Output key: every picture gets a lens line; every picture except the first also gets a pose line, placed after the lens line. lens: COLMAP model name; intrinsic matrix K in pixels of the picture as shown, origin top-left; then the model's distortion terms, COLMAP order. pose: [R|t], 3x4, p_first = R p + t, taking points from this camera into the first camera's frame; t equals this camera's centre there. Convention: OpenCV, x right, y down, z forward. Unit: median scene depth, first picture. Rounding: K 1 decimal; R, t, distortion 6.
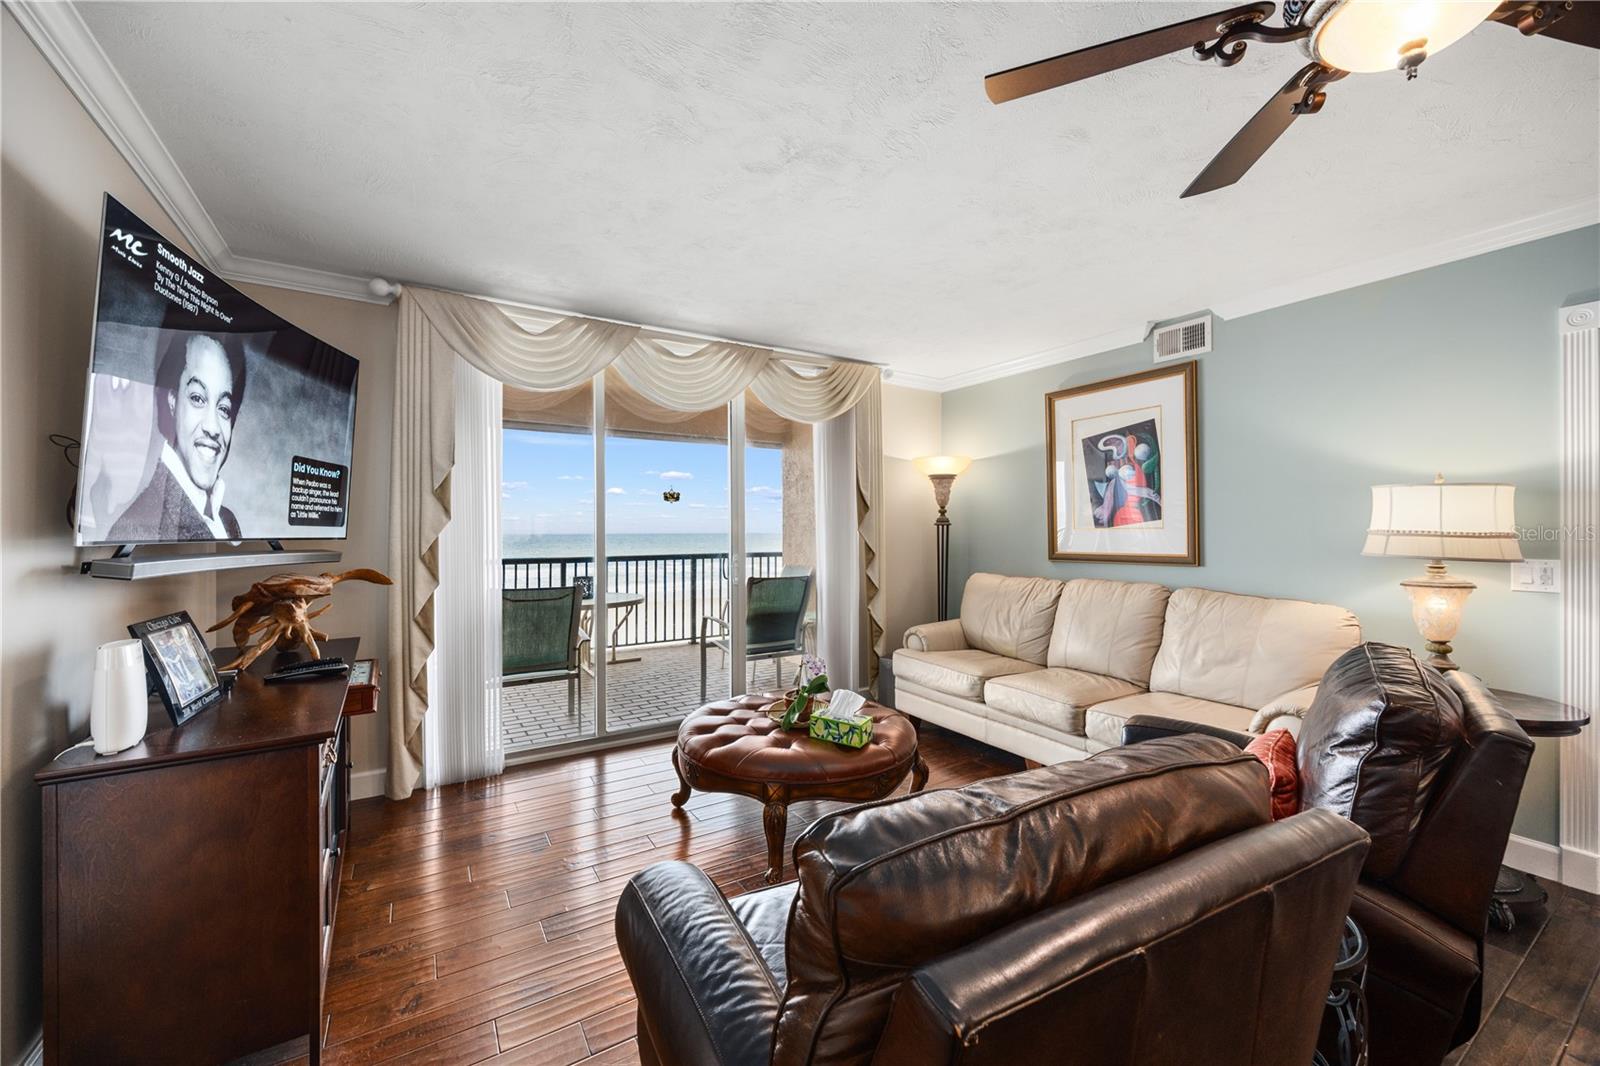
lens RADIAL K [[611.7, 0, 797.3], [0, 611.7, 527.3], [0, 0, 1]] dist [-0.006787, 0.000834]
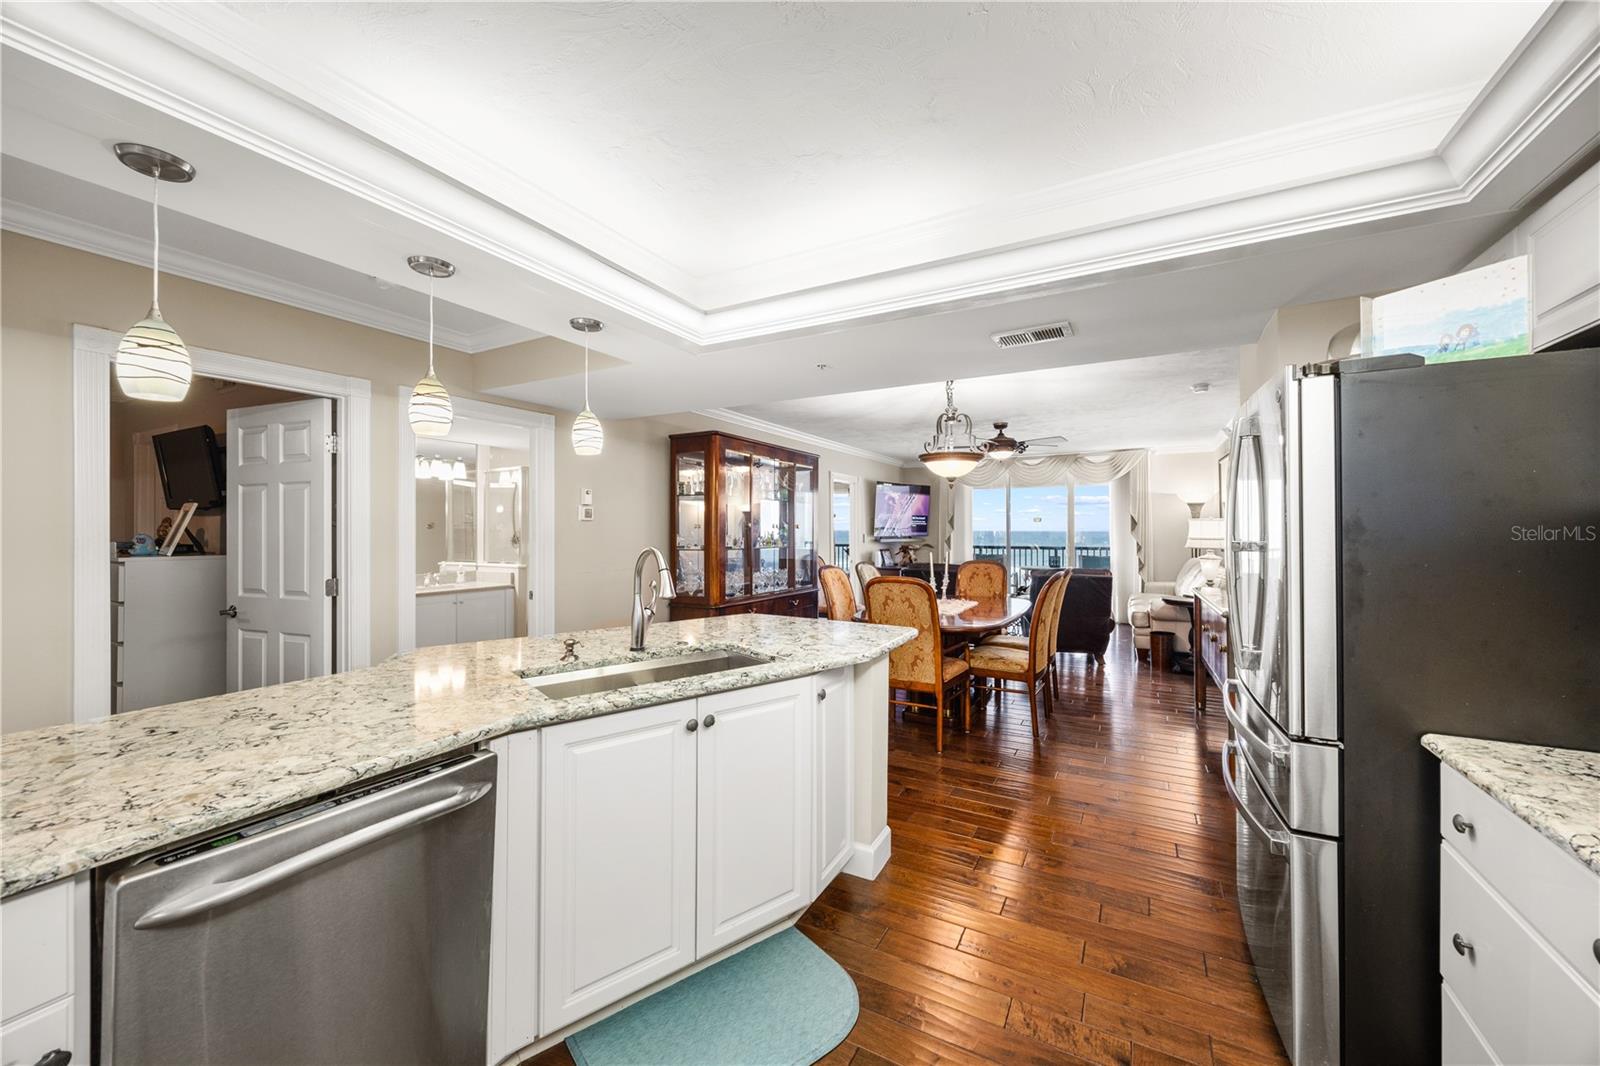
lens RADIAL K [[611.7, 0, 795.1], [0, 611.7, 521.8], [0, 0, 1]] dist [-0.006787, 0.000834]
pose [[0.485242, -0.009844, -0.874325, 1.645842], [0.004382, 0.999951, -0.008826, -0.028923], [0.874369, 0.000451, 0.485261, -1.163474]]
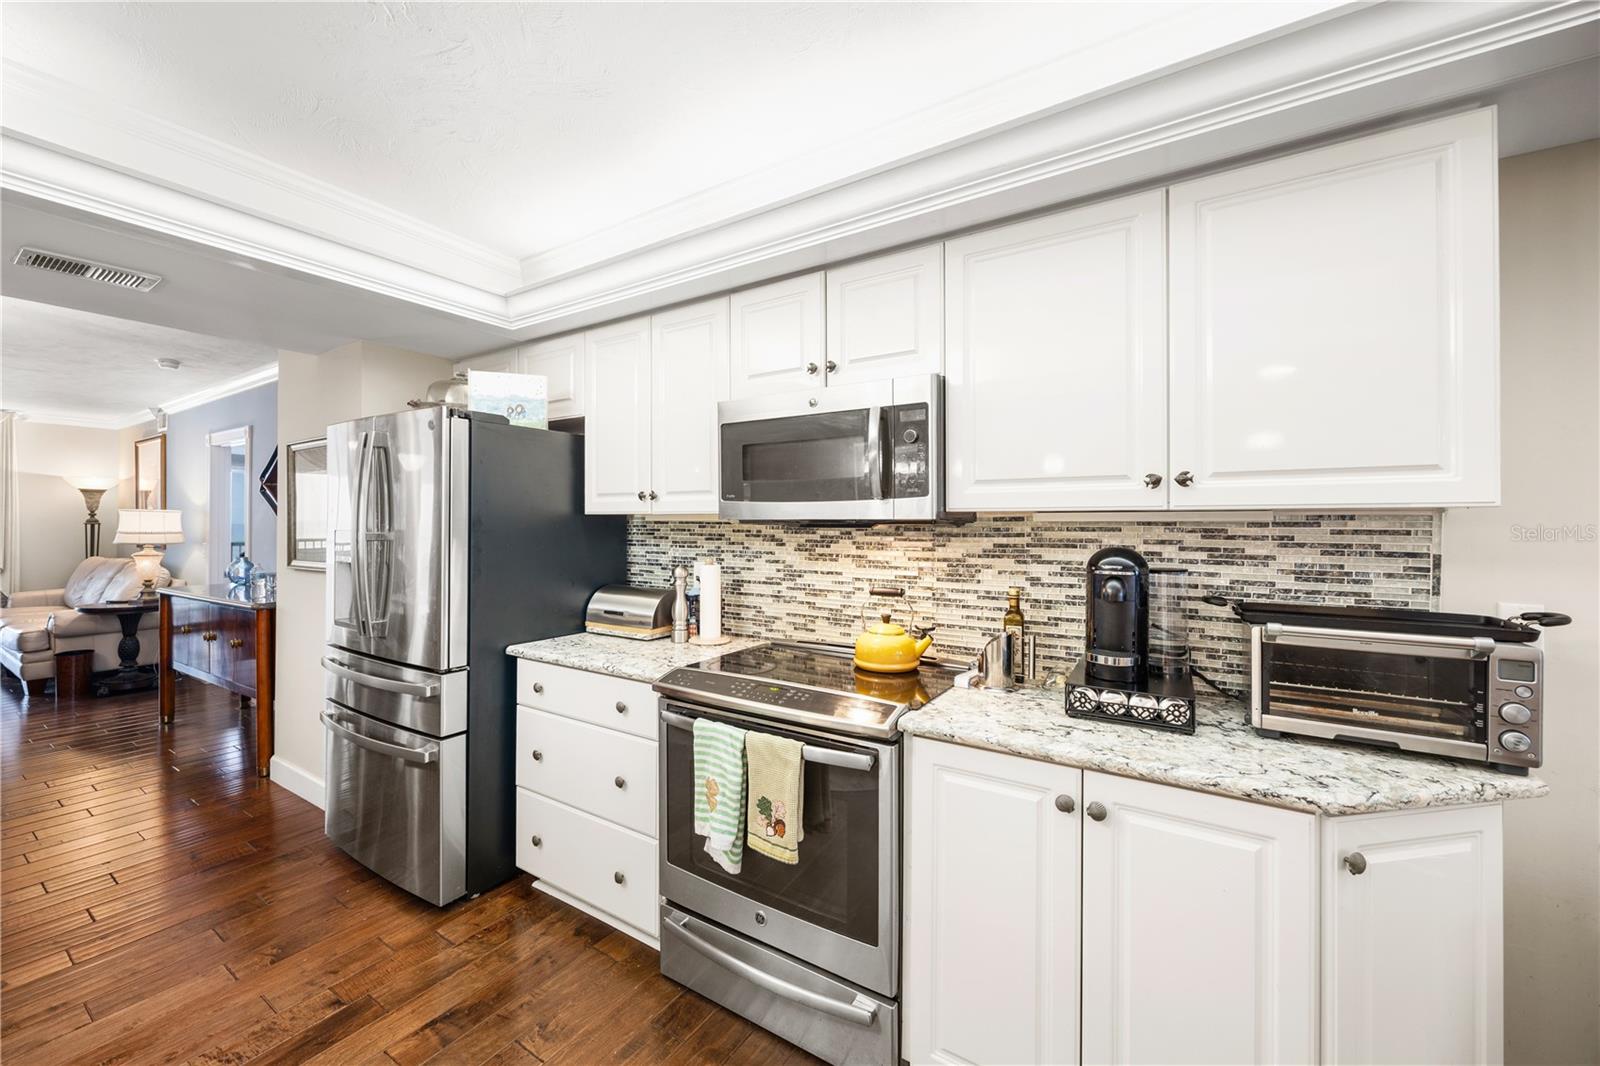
lens RADIAL K [[624.9, 0, 777.6], [0, 624.9, 521.3], [0, 0, 1]] dist [-0.000646, 0.000016]
pose [[0.910173, 0.007203, 0.414165, 1.482825], [-0.007565, 0.999971, -0.000767, -0.030028], [-0.414158, -0.002435, 0.910202, -1.348204]]
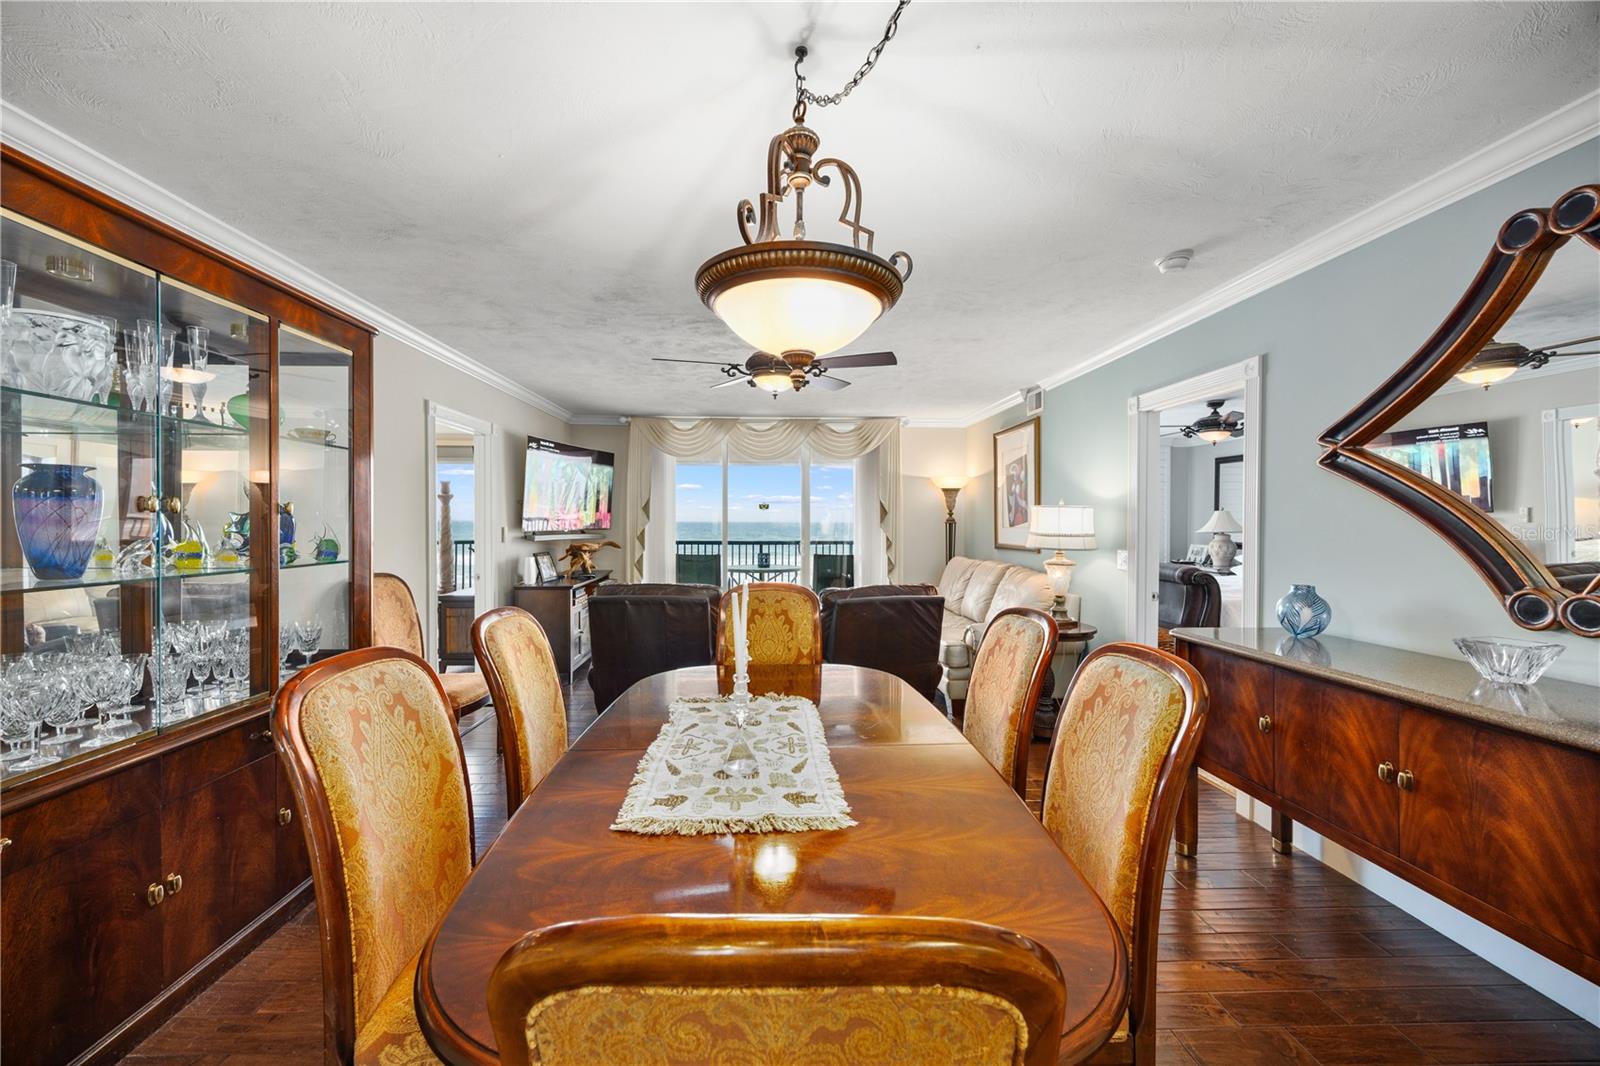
lens RADIAL K [[611.7, 0, 791.3], [0, 611.7, 527.1], [0, 0, 1]] dist [-0.006787, 0.000834]
pose [[0.869708, 0.010204, -0.493460, 0.842512], [-0.002659, 0.999869, 0.015989, -0.023134], [0.493559, -0.012593, 0.869621, -0.581025]]
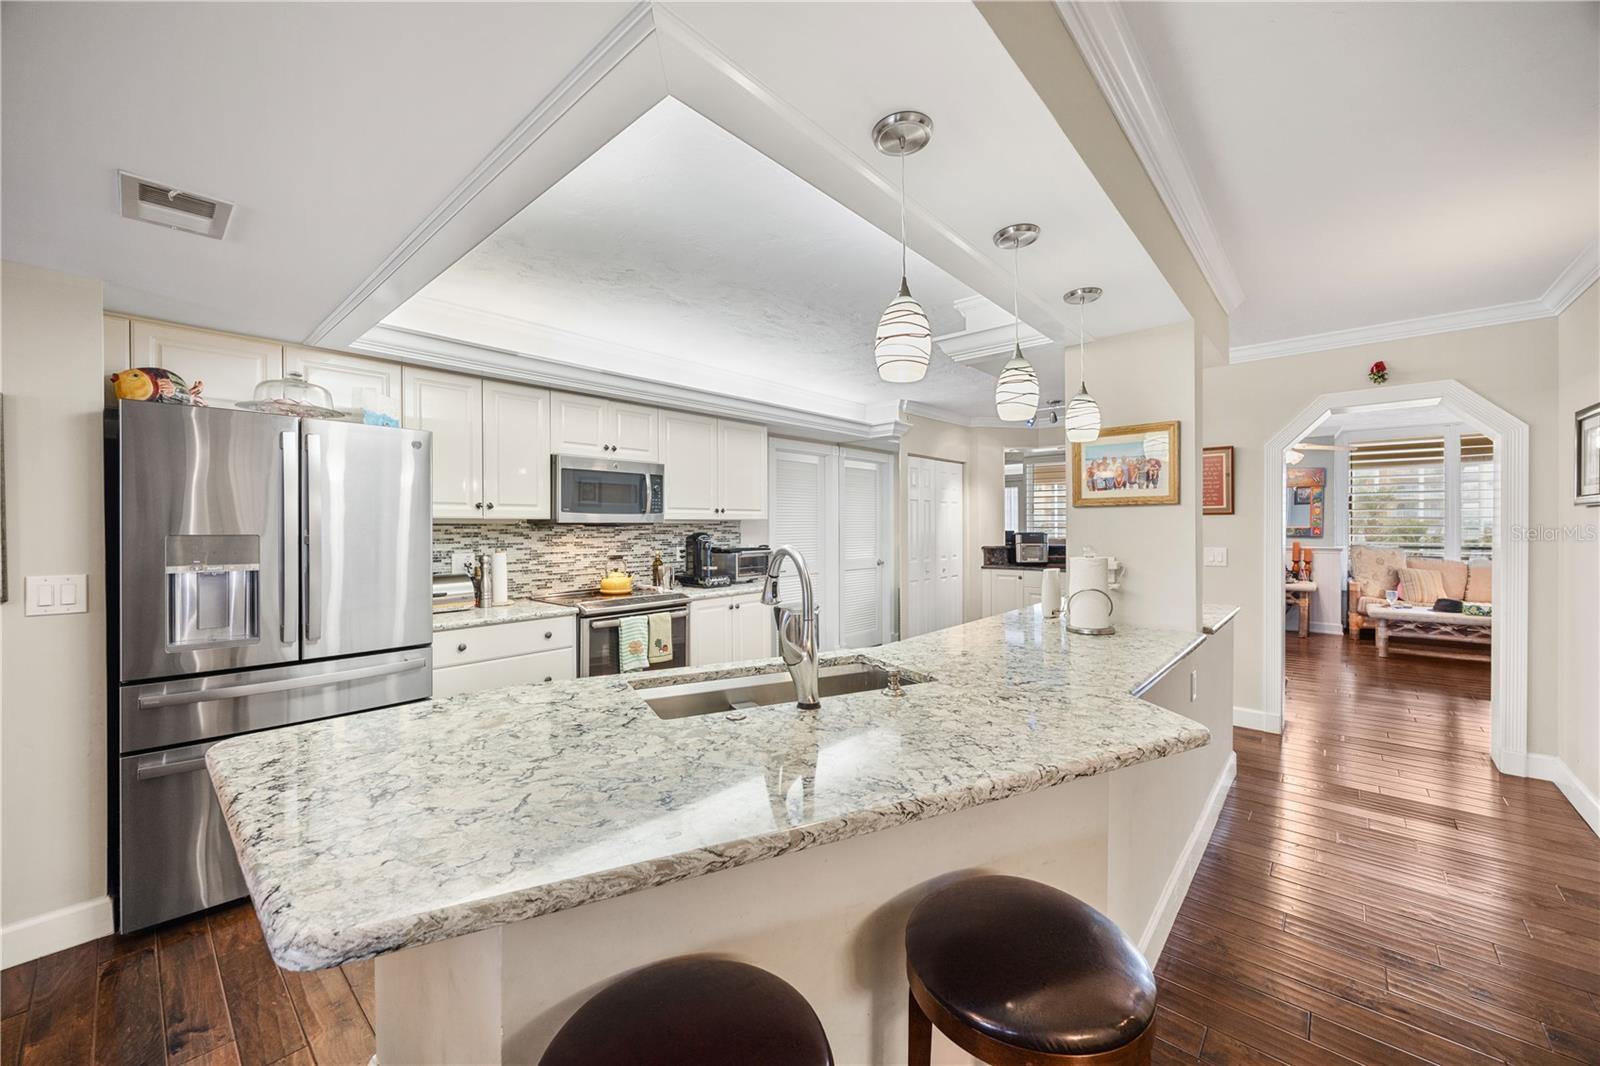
lens RADIAL K [[611.7, 0, 792.3], [0, 611.7, 530.3], [0, 0, 1]] dist [-0.006787, 0.000834]
pose [[-0.273384, -0.005296, 0.961890, 0.587800], [-0.000359, 0.999985, 0.005404, -0.024681], [-0.961905, 0.001132, -0.273382, -0.868685]]
